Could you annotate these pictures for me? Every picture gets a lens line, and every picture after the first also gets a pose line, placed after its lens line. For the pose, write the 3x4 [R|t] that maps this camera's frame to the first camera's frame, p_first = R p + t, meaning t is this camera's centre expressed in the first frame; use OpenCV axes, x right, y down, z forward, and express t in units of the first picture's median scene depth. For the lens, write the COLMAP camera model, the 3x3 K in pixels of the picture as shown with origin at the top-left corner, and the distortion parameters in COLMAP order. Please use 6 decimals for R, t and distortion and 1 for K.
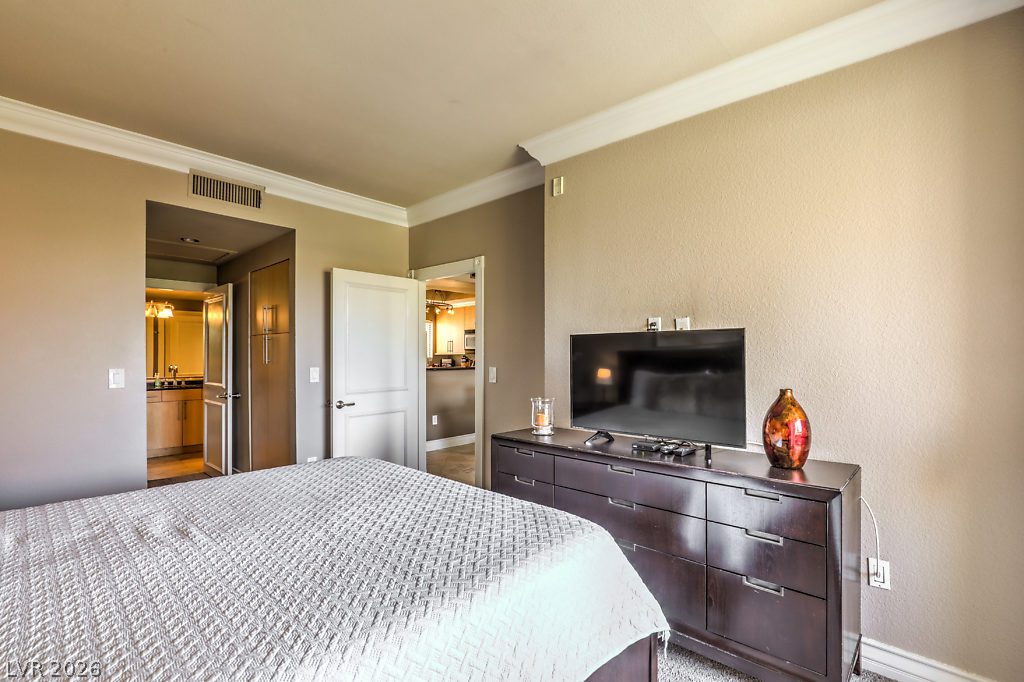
lens RADIAL K [[470.9, 0, 511.8], [0, 470.9, 338.8], [0, 0, 1]] dist [-0.026950, 0.006626]
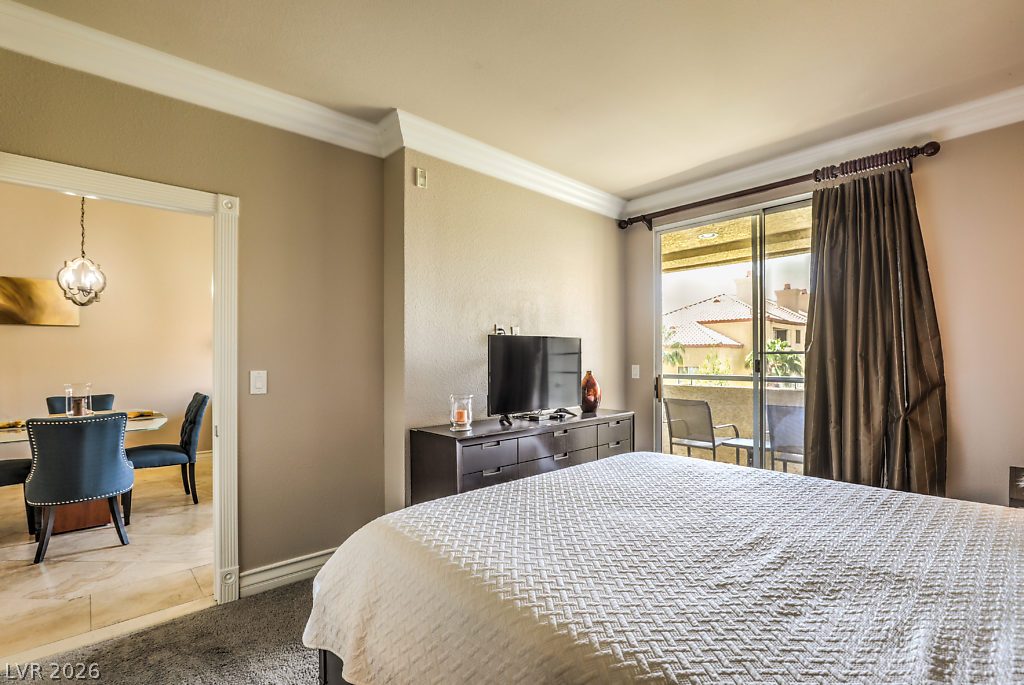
lens RADIAL K [[470.9, 0, 512.2], [0, 470.9, 348.7], [0, 0, 1]] dist [-0.026950, 0.006626]
pose [[0.070749, 0.008636, 0.997457, -0.991136], [-0.035659, 0.999345, -0.006123, 0.028828], [-0.996857, -0.035135, 0.071011, 0.856097]]
